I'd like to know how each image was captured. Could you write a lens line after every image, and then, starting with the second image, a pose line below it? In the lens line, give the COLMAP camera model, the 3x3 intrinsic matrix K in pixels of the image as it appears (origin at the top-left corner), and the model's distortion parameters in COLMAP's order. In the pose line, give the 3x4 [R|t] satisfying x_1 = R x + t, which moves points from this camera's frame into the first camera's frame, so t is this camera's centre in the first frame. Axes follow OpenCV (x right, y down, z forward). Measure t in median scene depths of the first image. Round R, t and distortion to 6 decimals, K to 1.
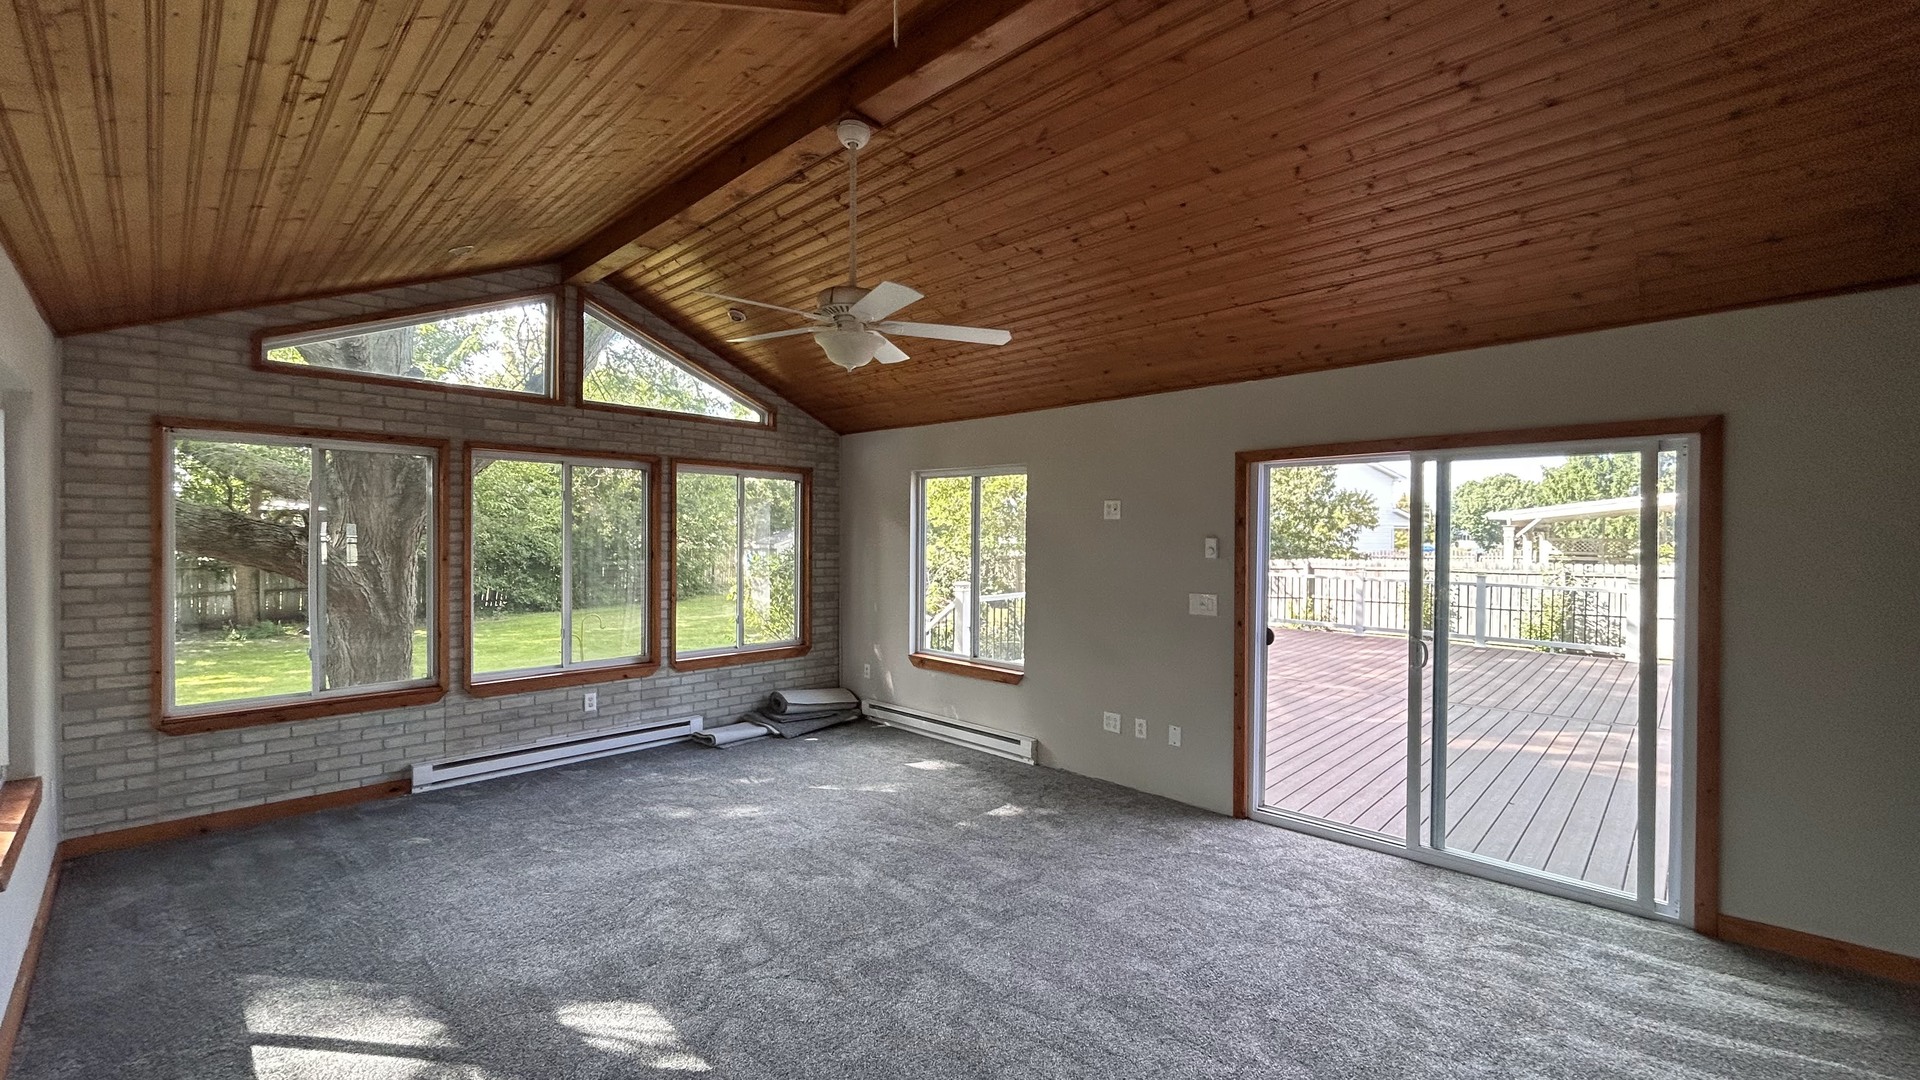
lens RADIAL K [[793.6, 0, 976.1], [0, 793.6, 535.4], [0, 0, 1]] dist [-0.001994, -0.000480]
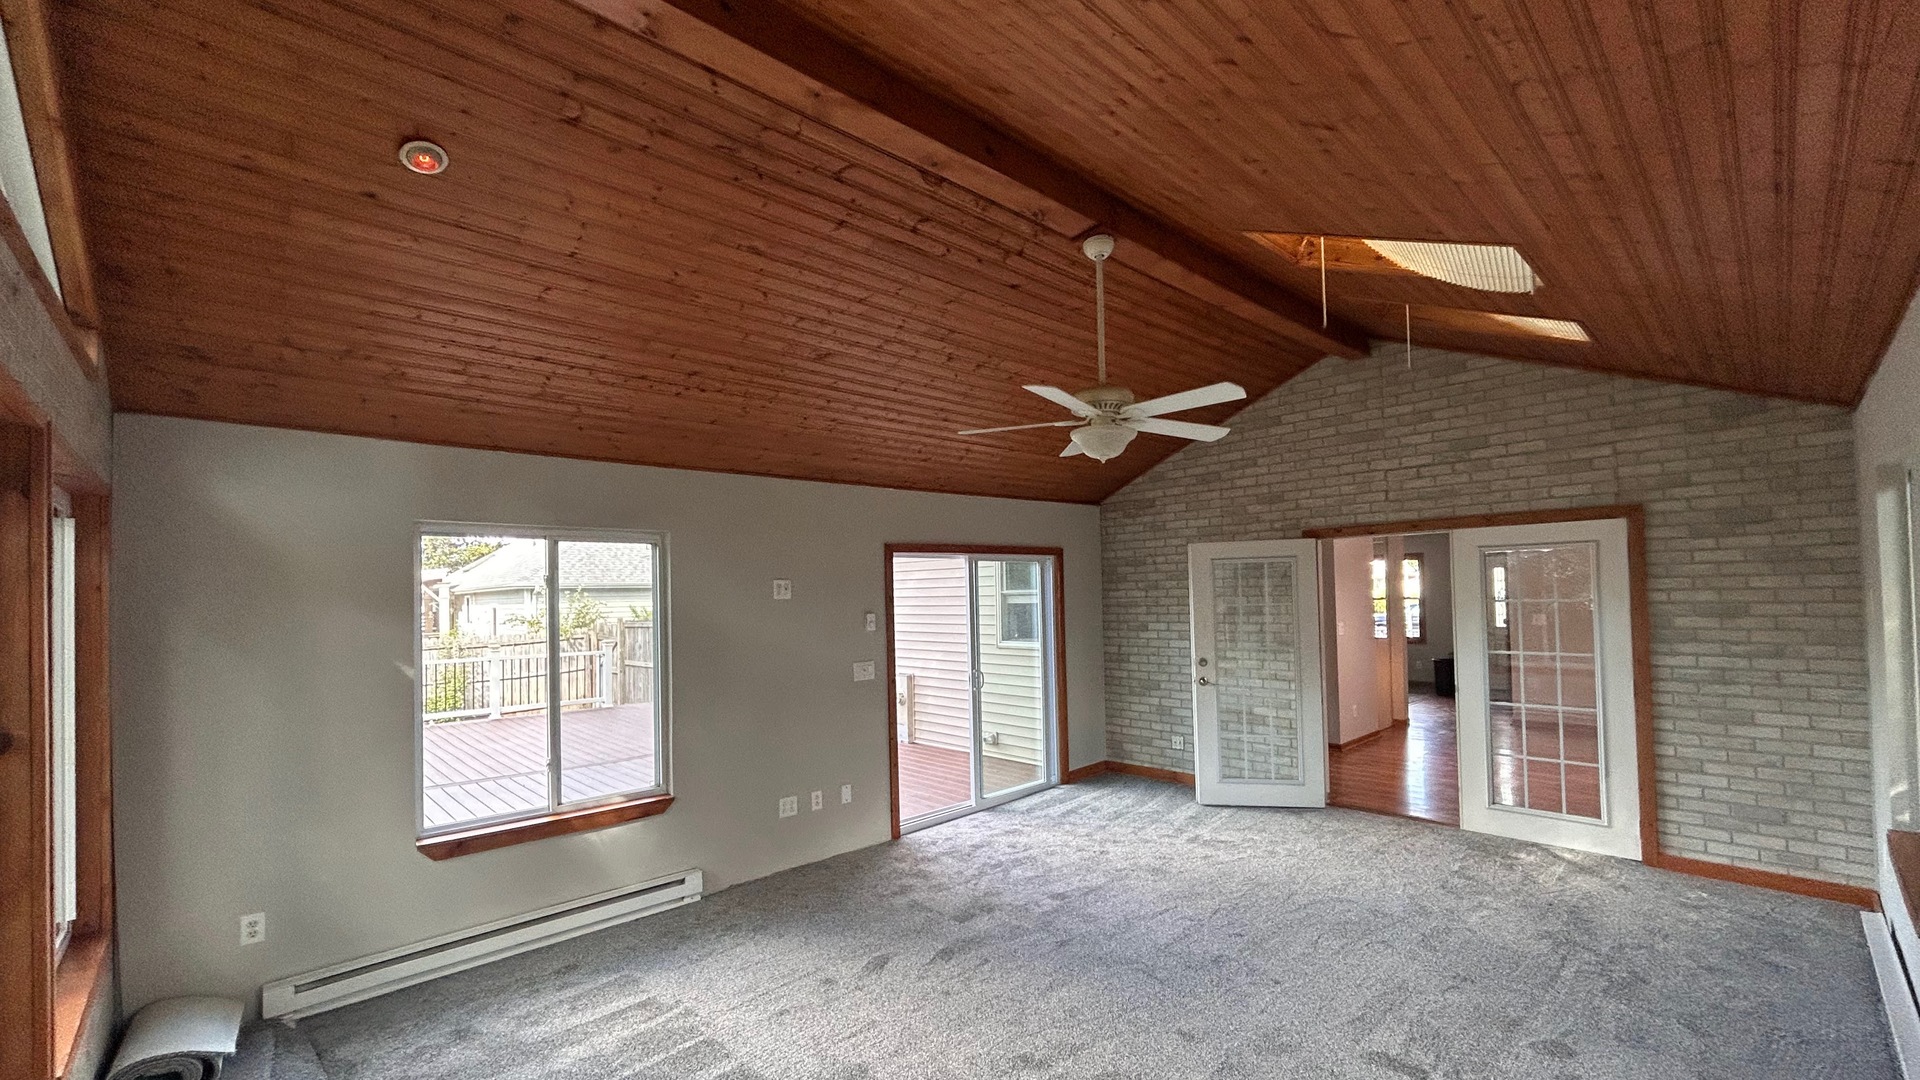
lens RADIAL K [[793.6, 0, 943.3], [0, 793.6, 576.7], [0, 0, 1]] dist [-0.001994, -0.000480]
pose [[0.043038, 0.009792, 0.999025, -0.905871], [0.022706, 0.999684, -0.010776, -0.038024], [-0.998815, 0.023148, 0.042802, 0.860609]]
